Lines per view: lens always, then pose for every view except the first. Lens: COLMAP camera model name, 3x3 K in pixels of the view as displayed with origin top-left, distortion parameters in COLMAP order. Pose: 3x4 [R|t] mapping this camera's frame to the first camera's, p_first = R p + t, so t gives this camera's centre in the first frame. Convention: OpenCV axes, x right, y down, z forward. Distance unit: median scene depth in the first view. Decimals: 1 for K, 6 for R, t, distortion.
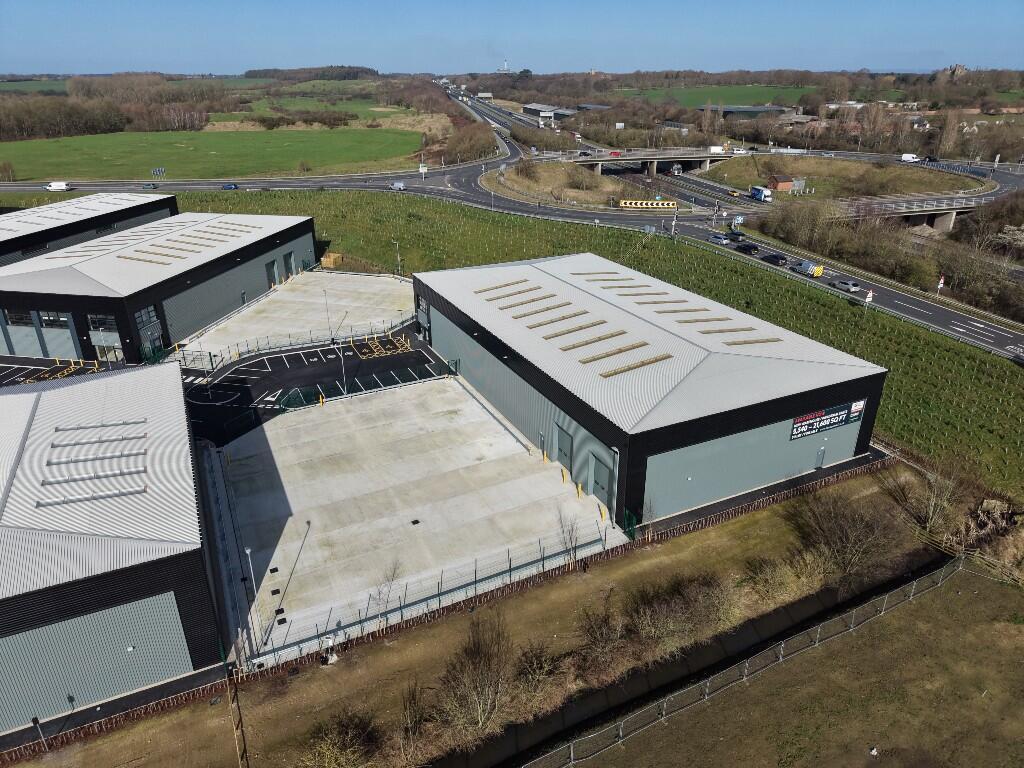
lens RADIAL K [[685.8, 0, 512.0], [0, 685.8, 384.0], [0, 0, 1]] dist [0.015162, -0.014932]
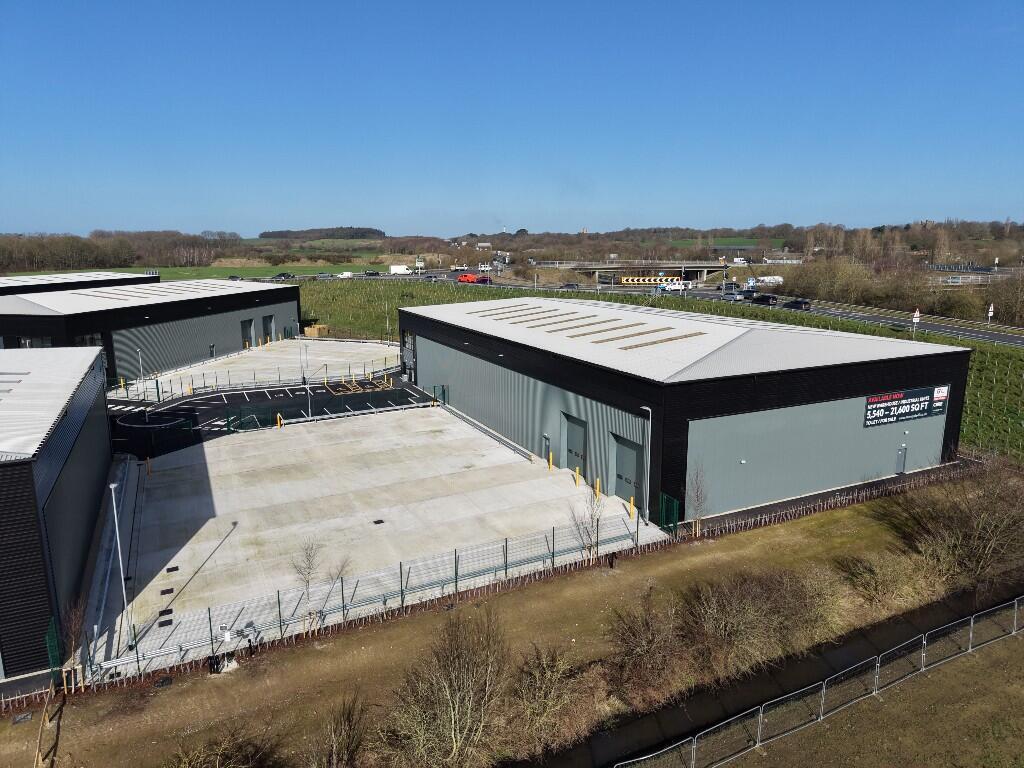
lens RADIAL K [[685.8, 0, 512.0], [0, 685.8, 384.0], [0, 0, 1]] dist [0.015162, -0.014932]
pose [[0.999994, -0.000147, 0.003412, 0.000969], [0.000886, 0.976030, -0.217636, 0.199735], [-0.003299, 0.217638, 0.976024, 0.221465]]
